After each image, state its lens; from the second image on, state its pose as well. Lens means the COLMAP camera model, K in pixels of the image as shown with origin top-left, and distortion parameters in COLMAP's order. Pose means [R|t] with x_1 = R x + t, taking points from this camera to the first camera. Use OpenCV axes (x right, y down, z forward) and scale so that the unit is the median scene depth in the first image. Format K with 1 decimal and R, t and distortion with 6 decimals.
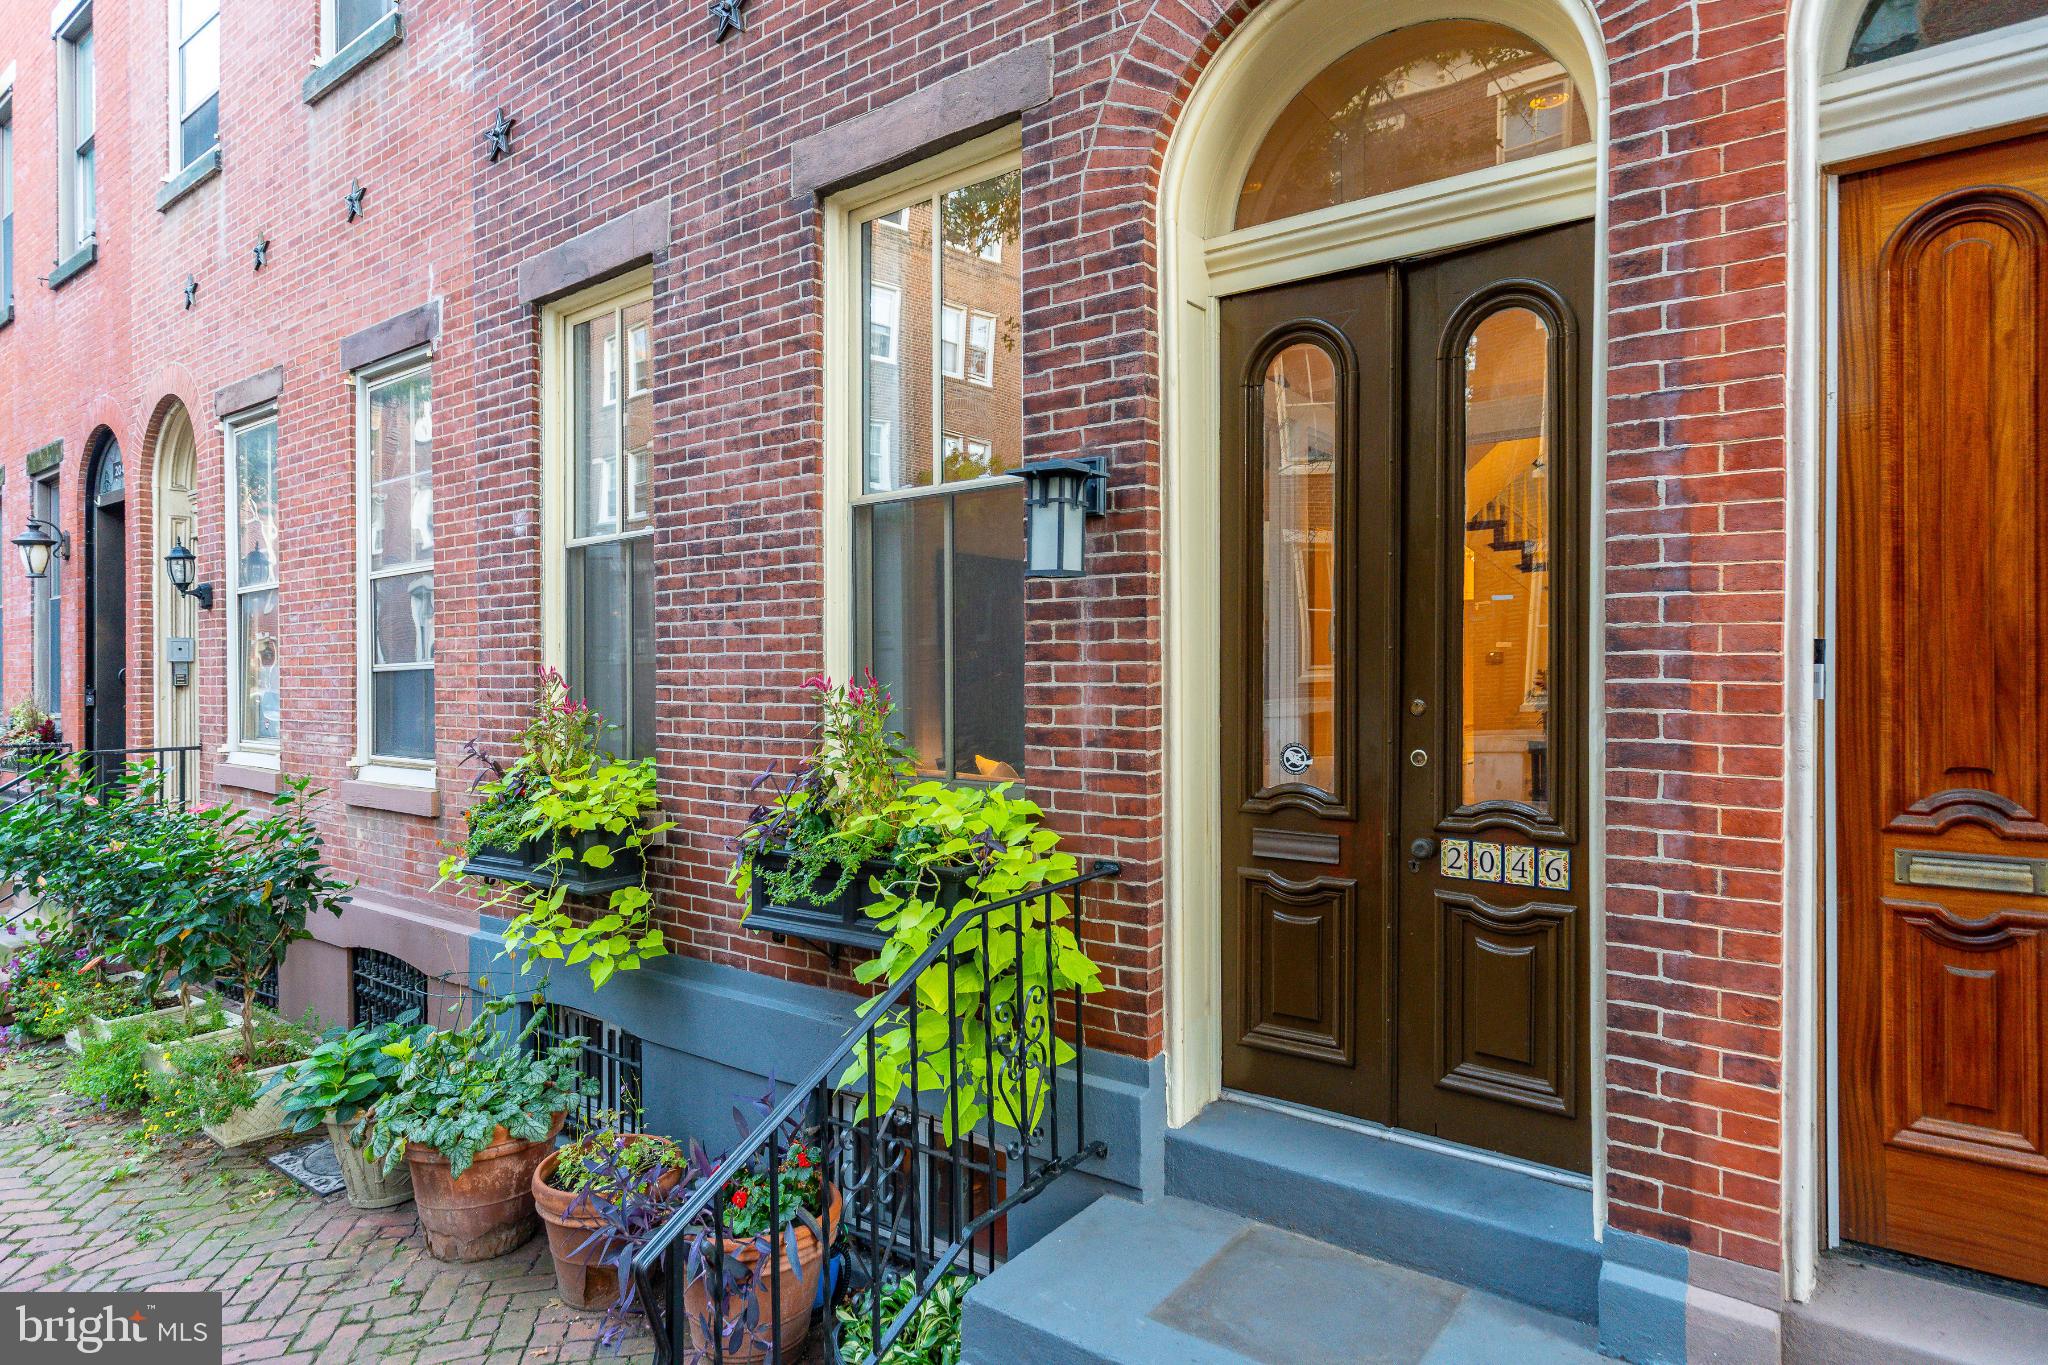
lens RADIAL K [[1176.6, 0, 1009.0], [0, 1176.6, 678.6], [0, 0, 1]] dist [0.008191, 0.003119]
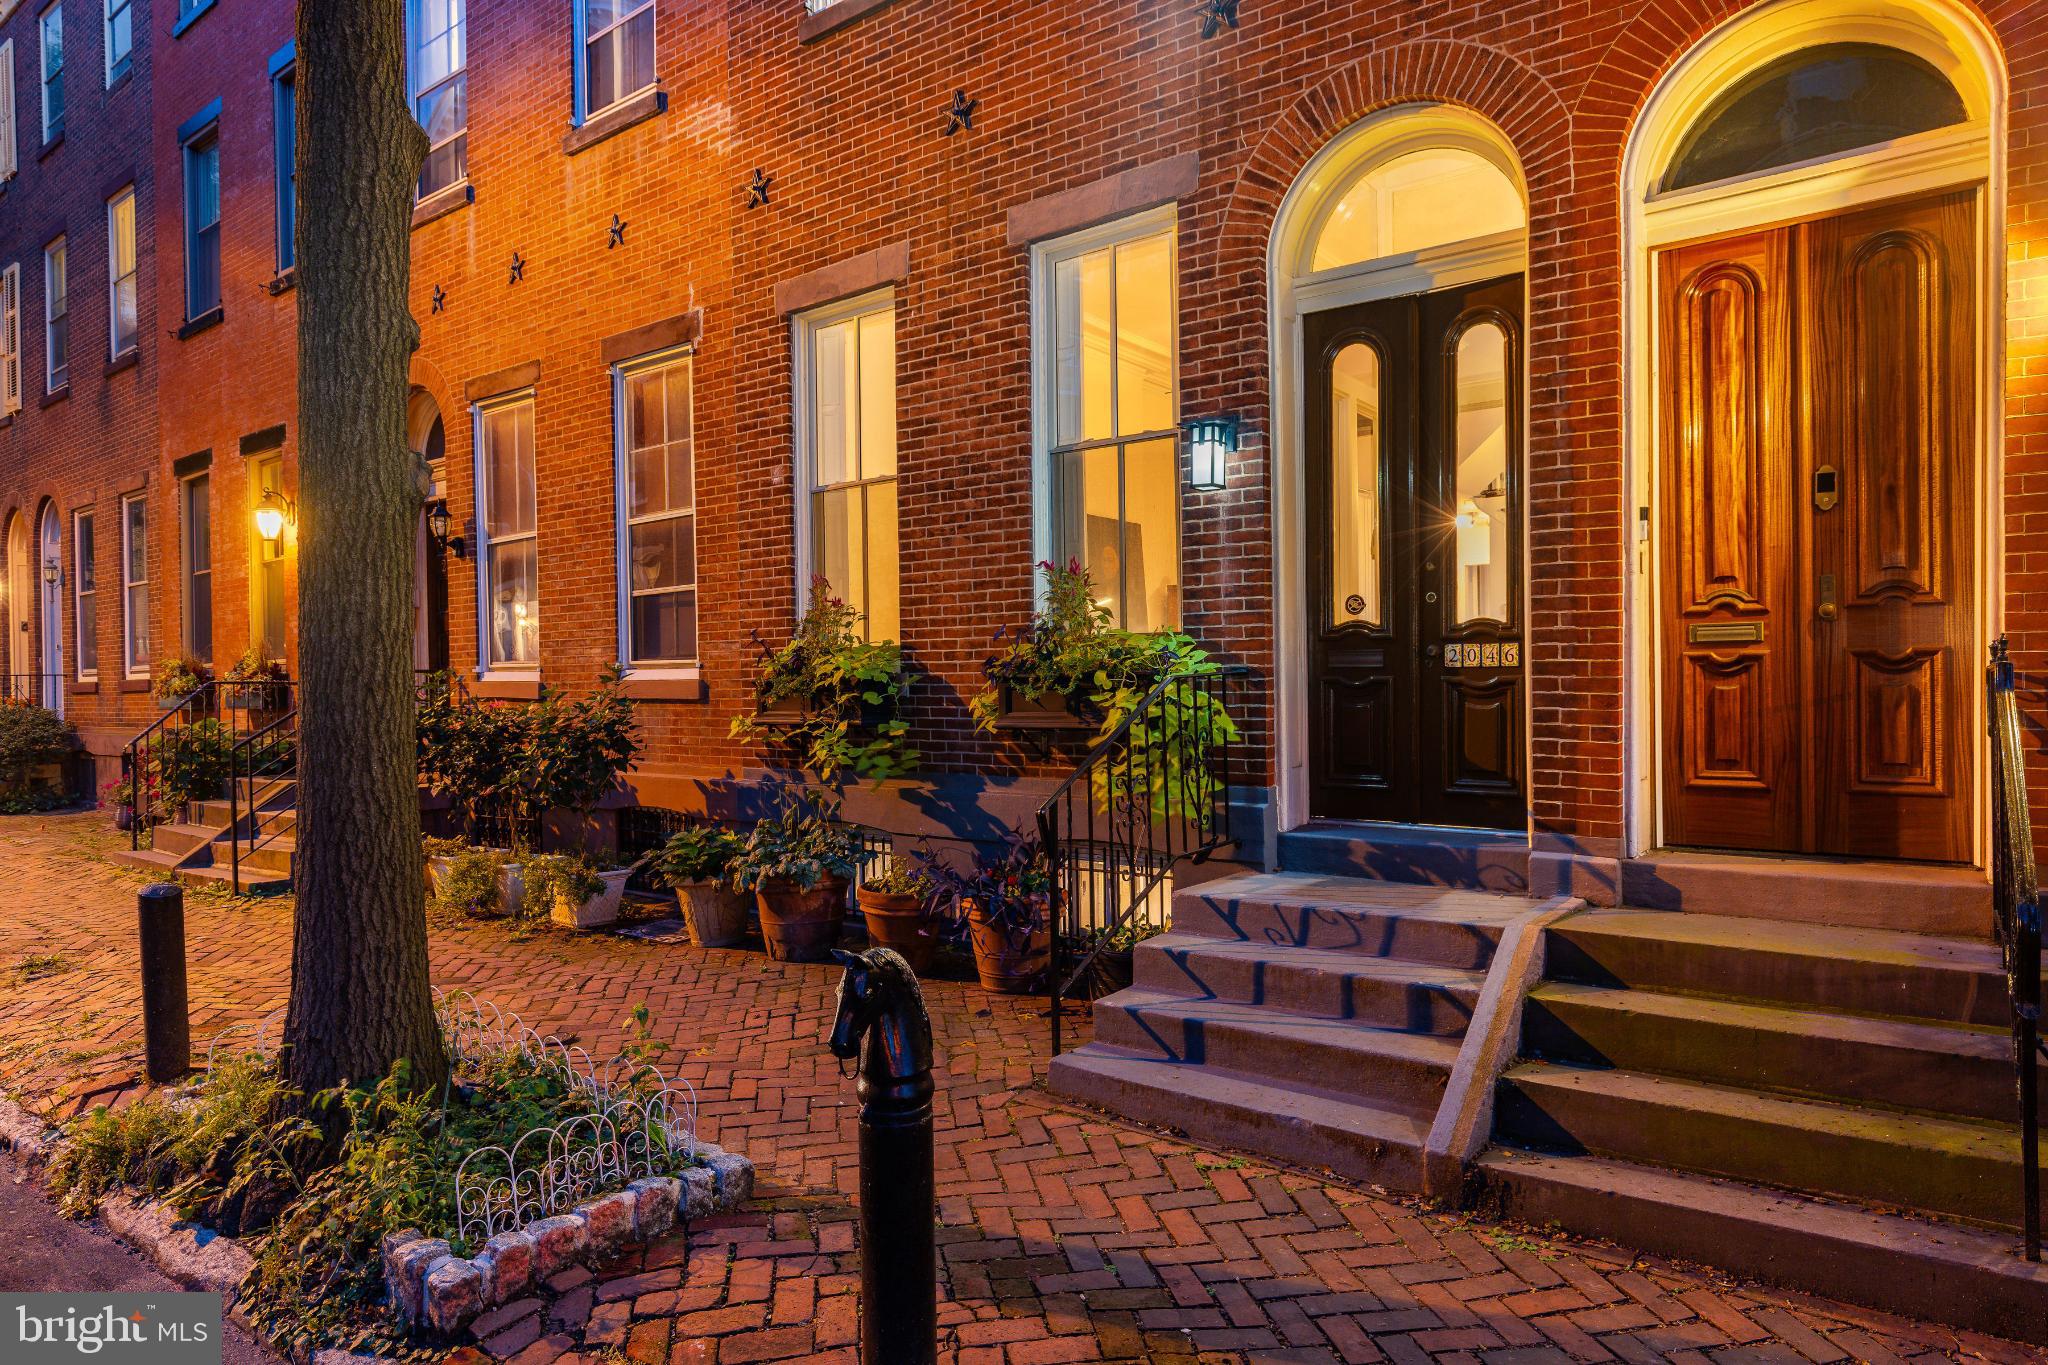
lens RADIAL K [[1248.4, 0, 1039.2], [0, 1248.4, 680.2], [0, 0, 1]] dist [0.008018, -0.000779]
pose [[0.999836, -0.009262, 0.015535, -0.194382], [0.009305, 0.999953, -0.002674, 0.157490], [-0.015510, 0.002818, 0.999876, -0.628492]]
